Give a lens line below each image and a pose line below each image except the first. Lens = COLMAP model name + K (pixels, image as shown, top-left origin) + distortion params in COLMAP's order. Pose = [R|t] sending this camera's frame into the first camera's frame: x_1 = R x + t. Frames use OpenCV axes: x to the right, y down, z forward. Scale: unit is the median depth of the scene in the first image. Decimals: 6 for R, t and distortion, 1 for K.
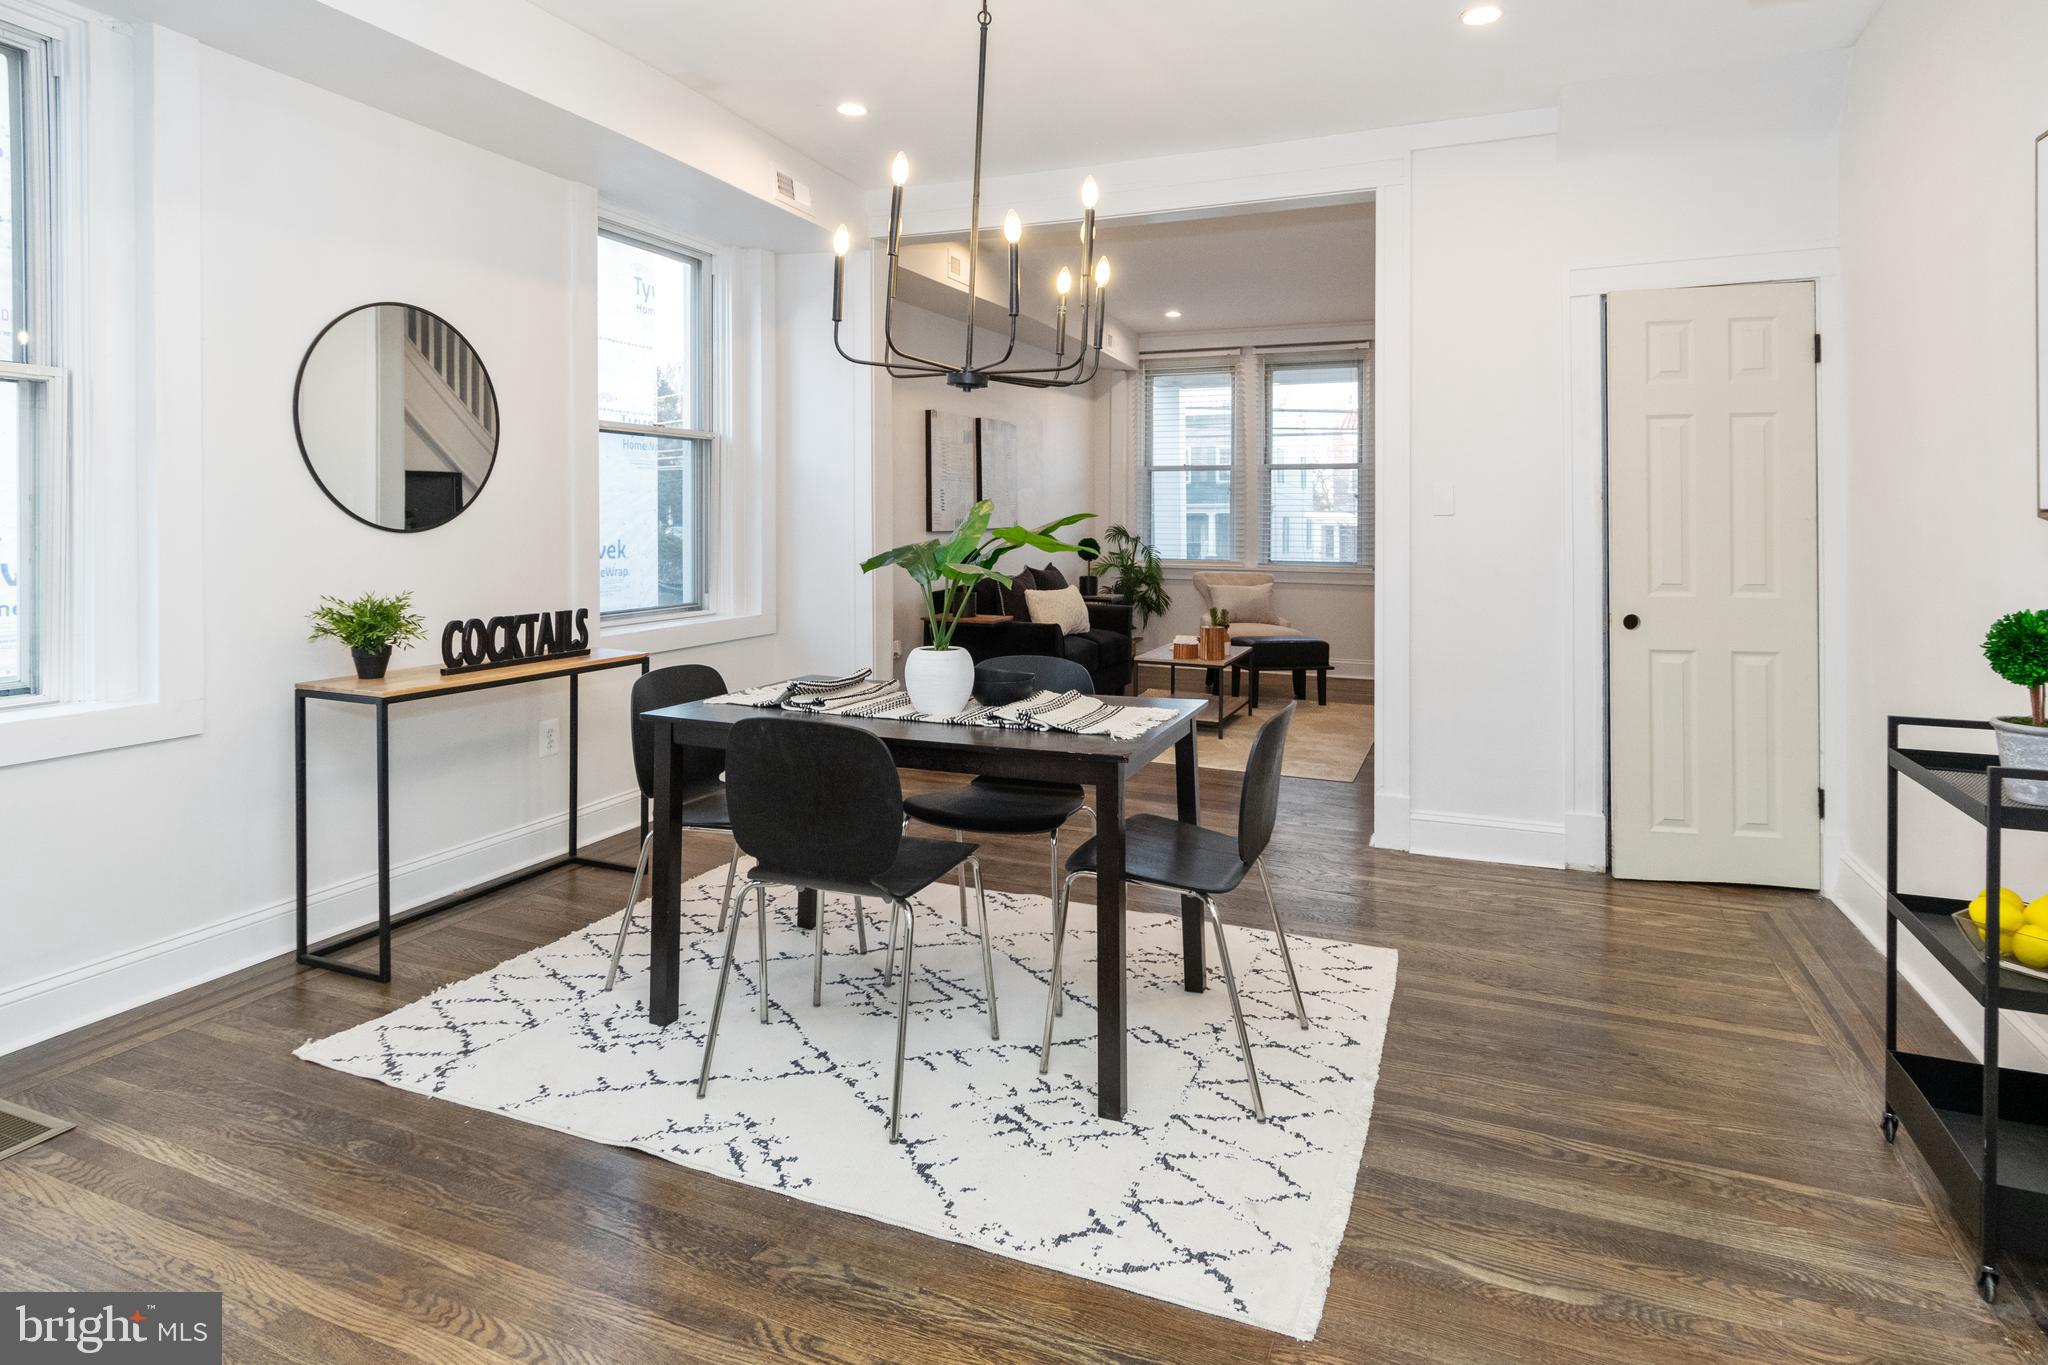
lens RADIAL K [[1129.8, 0, 1022.6], [0, 1129.8, 499.5], [0, 0, 1]] dist [0.002611, -0.000462]
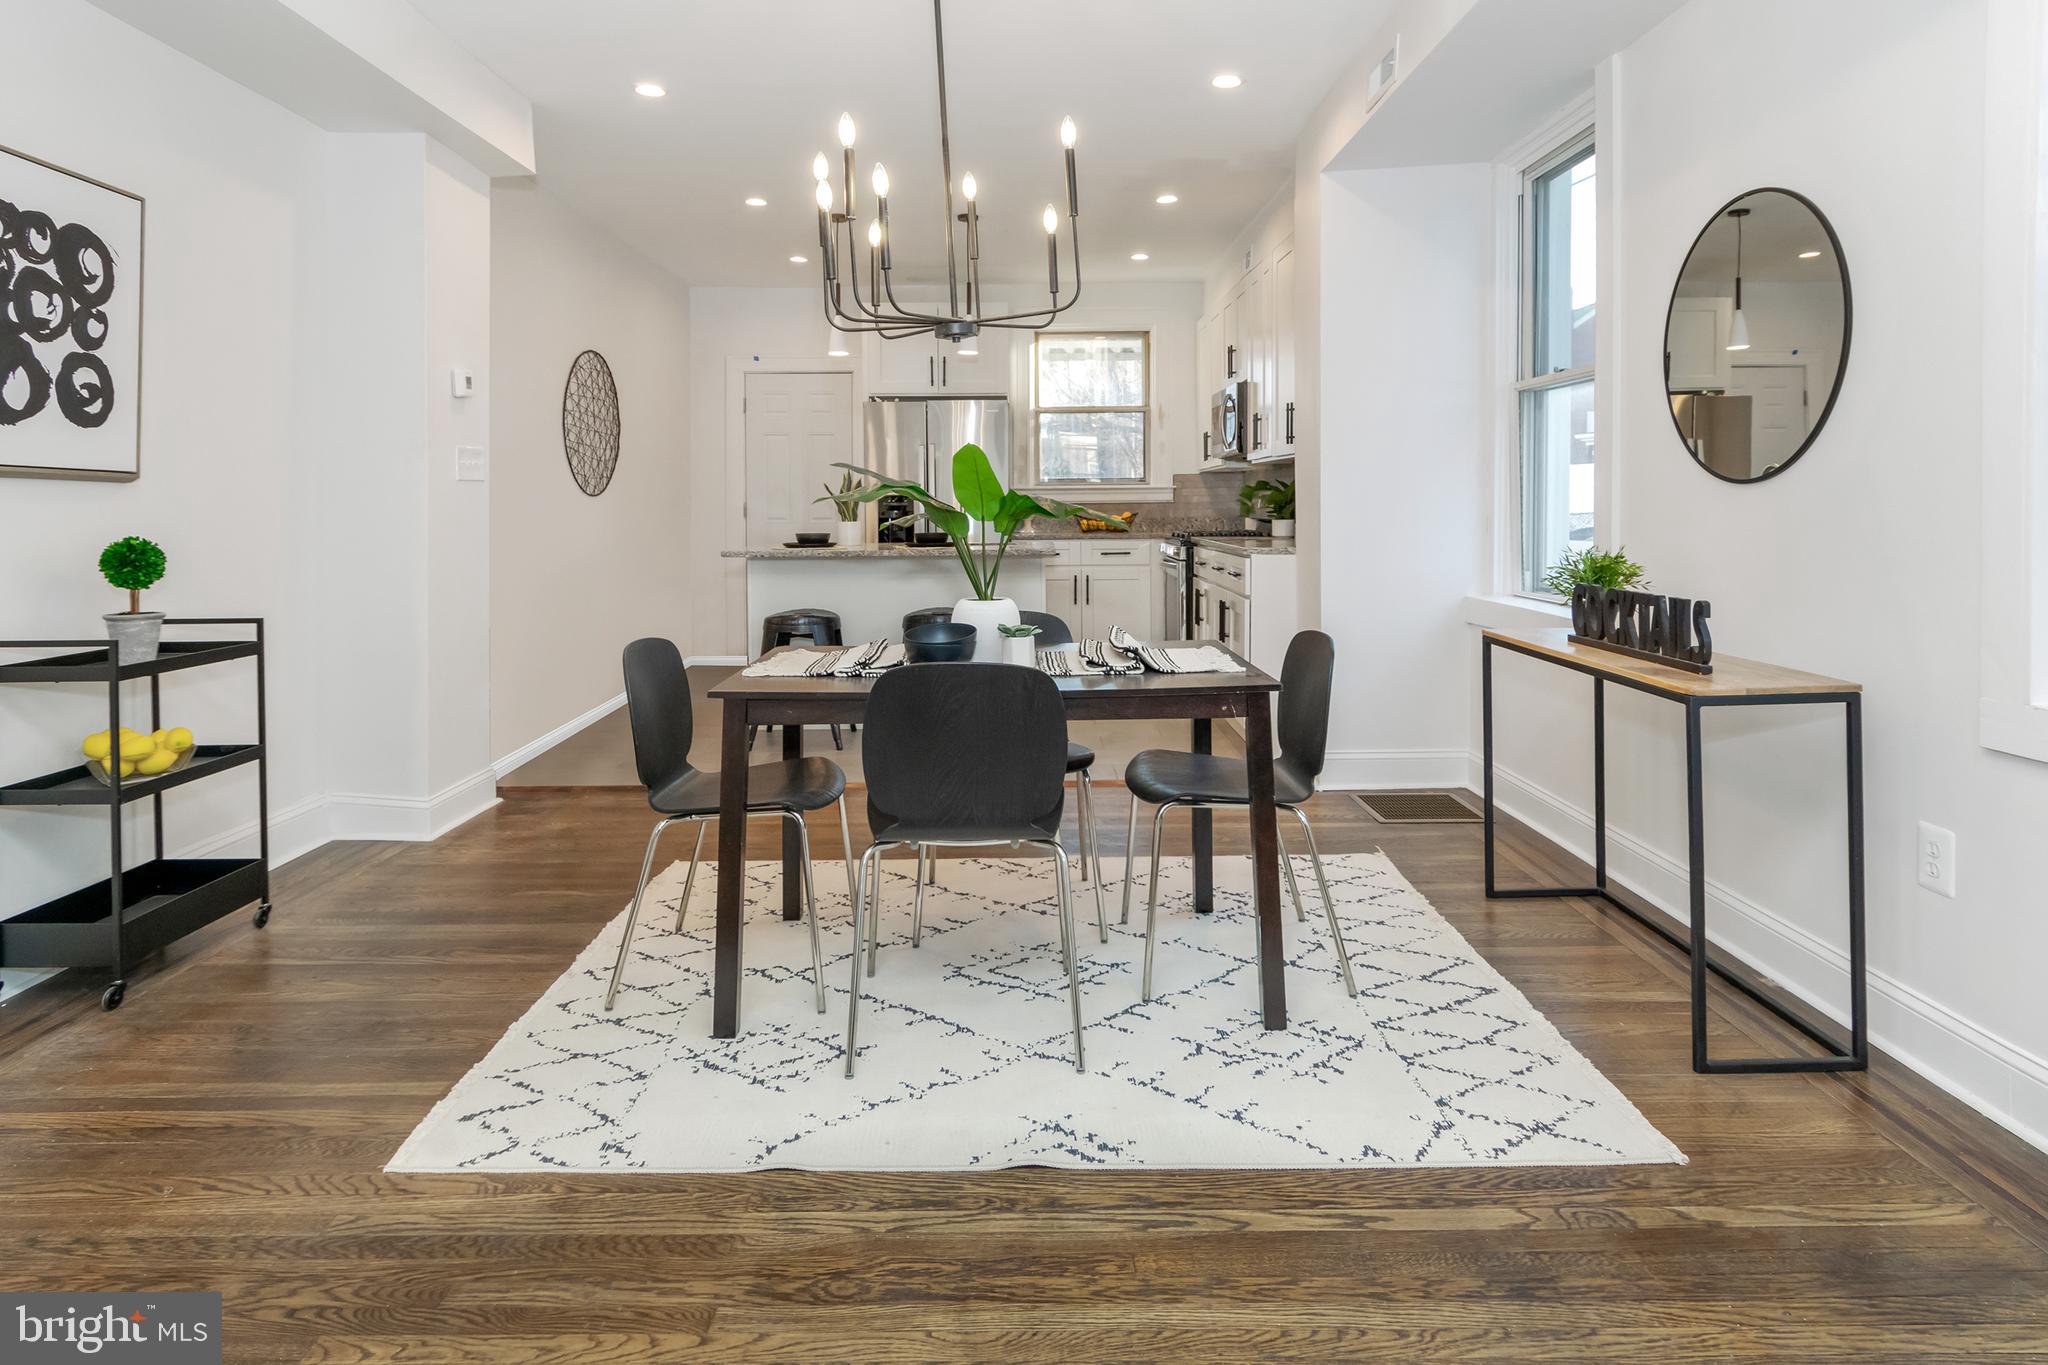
lens RADIAL K [[1147.3, 0, 1007.1], [0, 1147.3, 506.2], [0, 0, 1]] dist [0.006811, -0.002192]
pose [[-0.928768, 0.003151, -0.370649, 0.270552], [0.008421, 0.999885, -0.012603, 0.061379], [0.370567, -0.014826, -0.928687, 1.844249]]
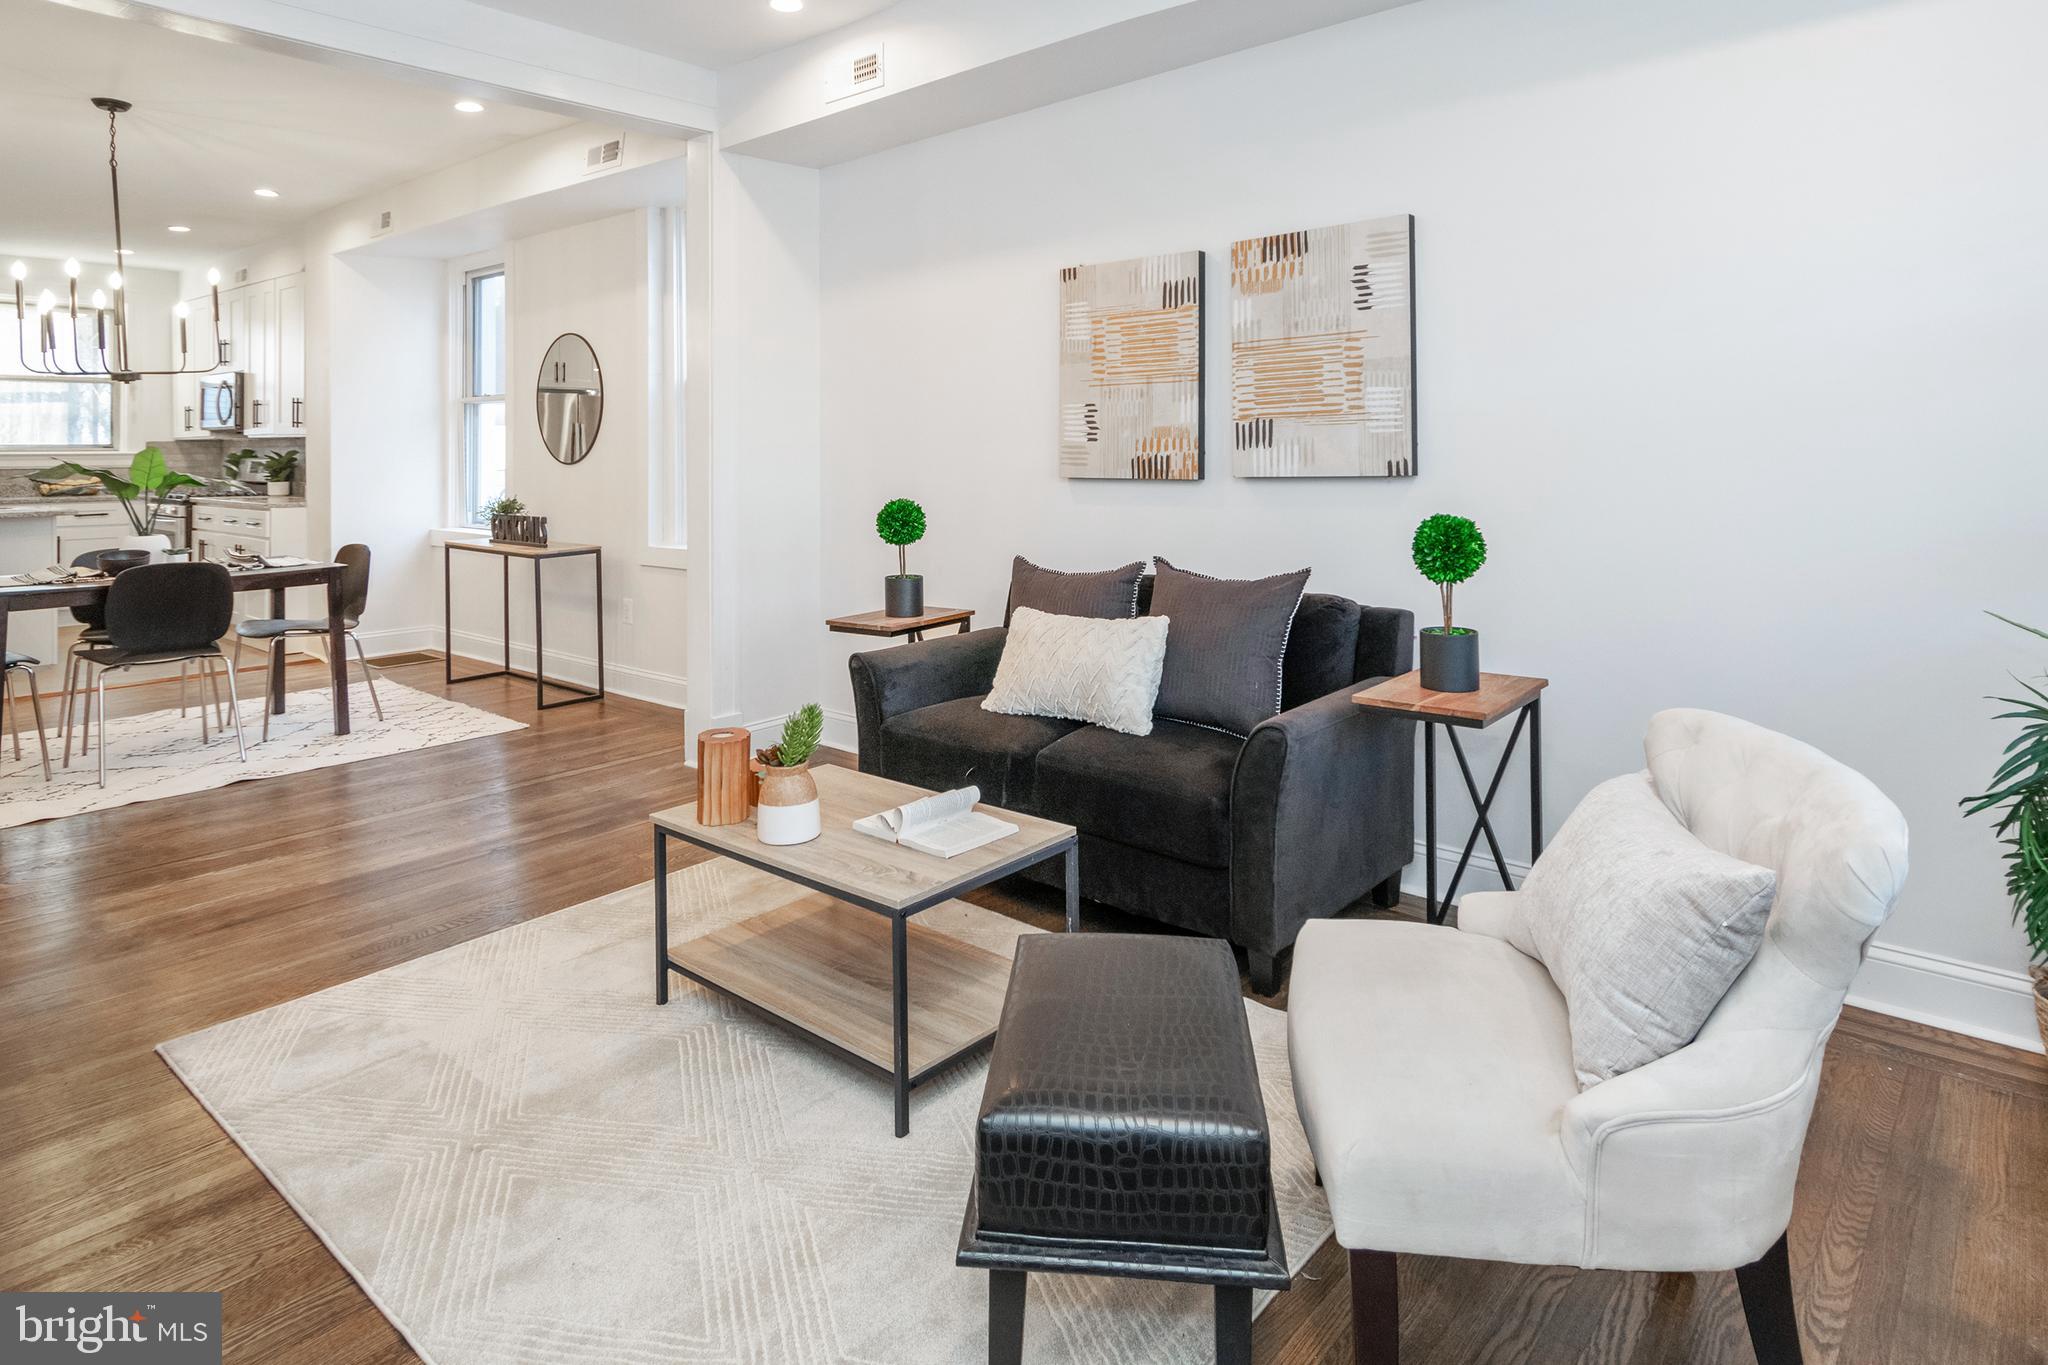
lens RADIAL K [[1156.6, 0, 1018.1], [0, 1156.6, 435.4], [0, 0, 1]] dist [0.007762, -0.004403]
pose [[-0.317419, -0.011501, -0.948216, 1.065850], [0.019730, 0.999630, -0.018730, 0.039890], [0.948080, -0.024654, -0.317075, 2.608315]]
